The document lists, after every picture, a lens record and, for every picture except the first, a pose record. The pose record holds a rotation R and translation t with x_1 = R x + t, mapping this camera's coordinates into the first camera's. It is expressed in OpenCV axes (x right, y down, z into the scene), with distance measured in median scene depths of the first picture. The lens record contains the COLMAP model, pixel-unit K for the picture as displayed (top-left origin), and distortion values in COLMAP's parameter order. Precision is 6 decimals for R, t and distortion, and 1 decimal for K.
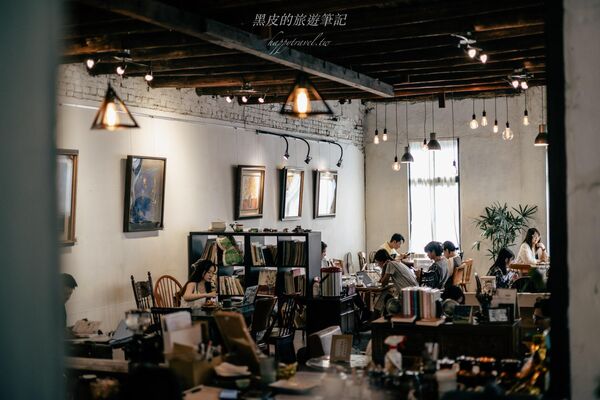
lens RADIAL K [[870.9, 0, 300.0], [0, 870.9, 200.0], [0, 0, 1]] dist [0.003401, -0.000252]
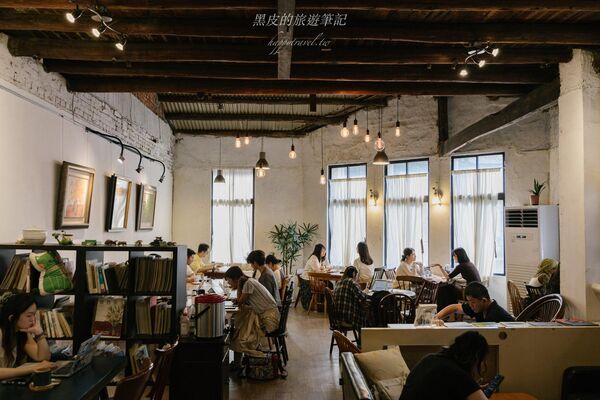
lens RADIAL K [[480.5, 0, 300.0], [0, 480.5, 200.0], [0, 0, 1]] dist [-0.002763, -0.001018]
pose [[0.908893, 0.043773, 0.414725, -0.060507], [-0.021664, 0.998089, -0.057868, 0.018661], [-0.416465, 0.043612, 0.908105, 0.559868]]
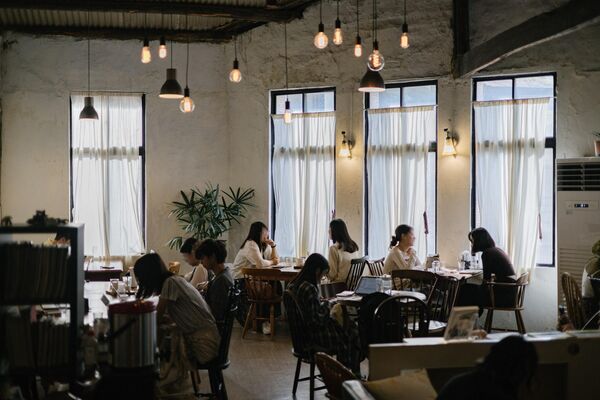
lens RADIAL K [[827.8, 0, 300.0], [0, 827.8, 200.0], [0, 0, 1]] dist [0.014499, 0.027993]
pose [[0.848171, 0.008922, 0.529647, -0.111105], [-0.012462, 0.999917, 0.003113, 0.020225], [-0.529576, -0.009241, 0.848212, 0.543618]]
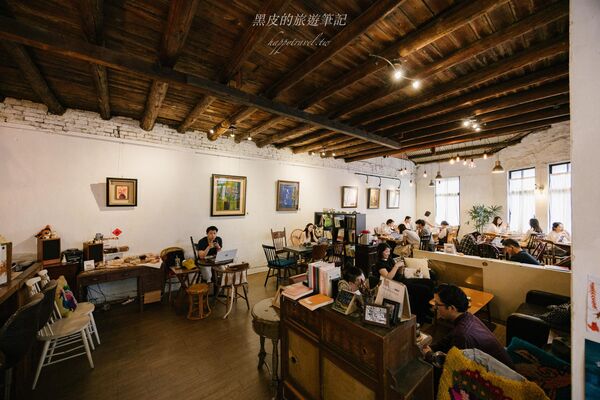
lens RADIAL K [[227.0, 0, 300.0], [0, 227.0, 200.0], [0, 0, 1]] dist [-0.000265, 0.000006]
pose [[0.882102, 0.011198, -0.470926, 0.143008], [-0.017810, 0.999795, -0.009586, 0.009369], [0.470722, 0.016843, 0.882121, 0.402969]]
